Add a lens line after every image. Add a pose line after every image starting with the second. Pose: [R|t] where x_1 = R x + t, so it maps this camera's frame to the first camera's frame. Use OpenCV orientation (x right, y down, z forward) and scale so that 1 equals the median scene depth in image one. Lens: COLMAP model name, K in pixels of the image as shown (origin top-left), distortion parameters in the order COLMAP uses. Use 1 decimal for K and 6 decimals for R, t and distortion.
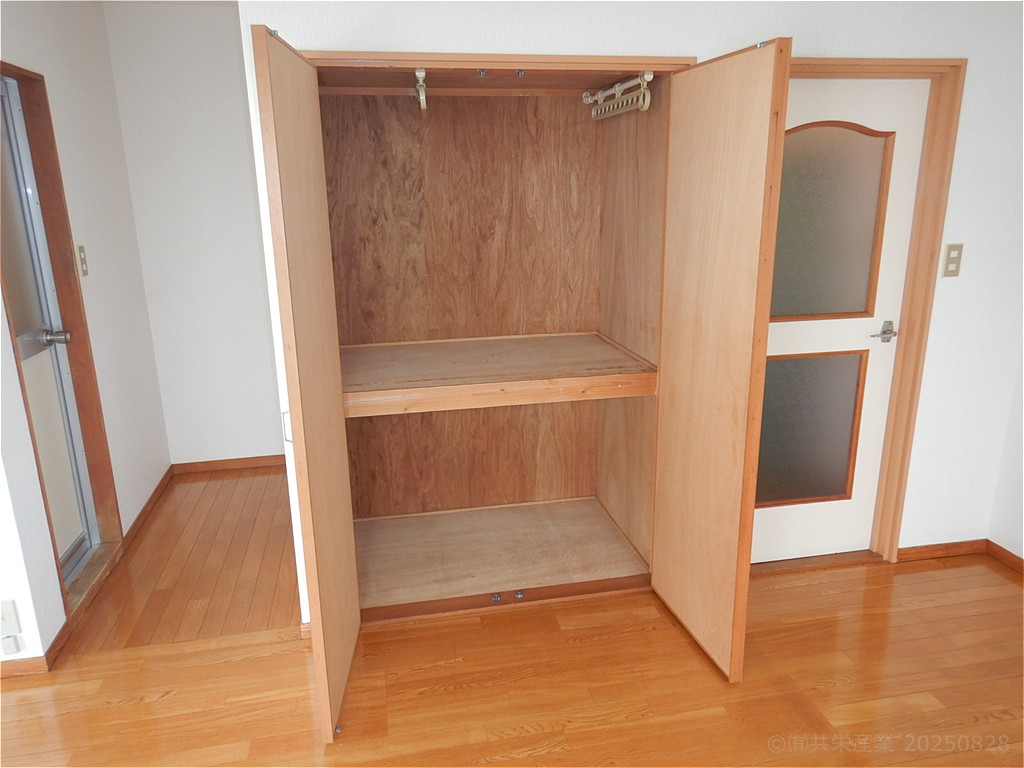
lens RADIAL K [[735.2, 0, 512.0], [0, 735.2, 384.0], [0, 0, 1]] dist [0.027234, -0.019780]
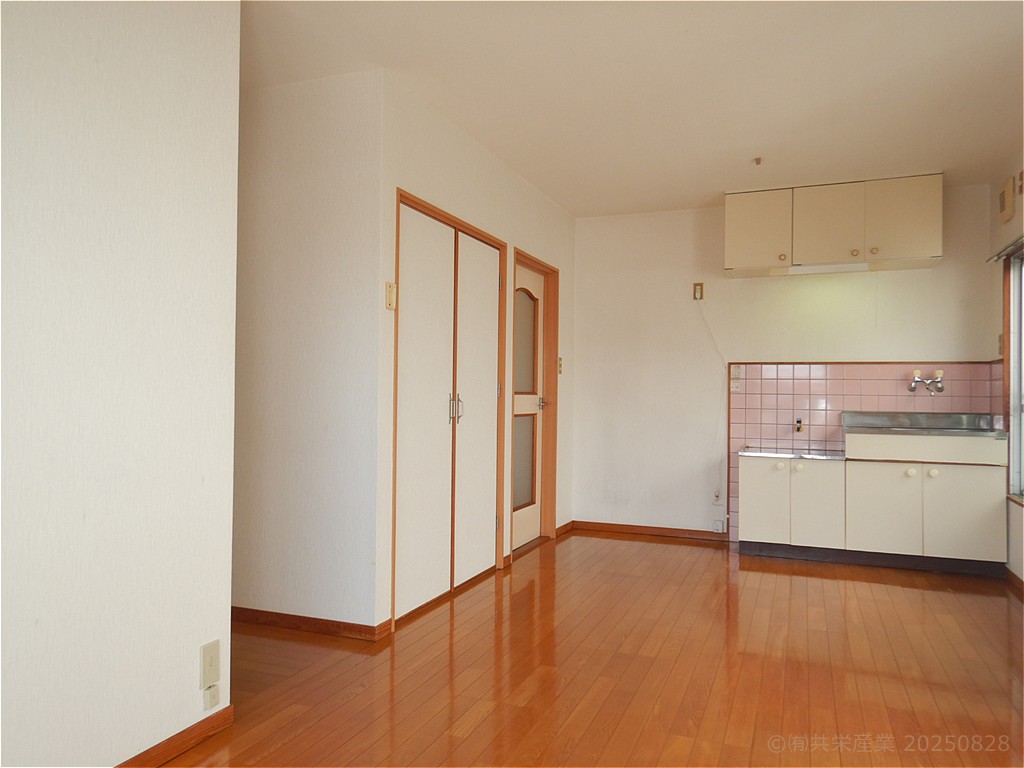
lens RADIAL K [[735.2, 0, 512.0], [0, 735.2, 384.0], [0, 0, 1]] dist [0.027234, -0.019780]
pose [[0.549694, 0.032628, 0.834729, -1.033026], [0.202375, 0.964270, -0.170962, 0.175793], [-0.810482, 0.262905, 0.523450, 0.087832]]
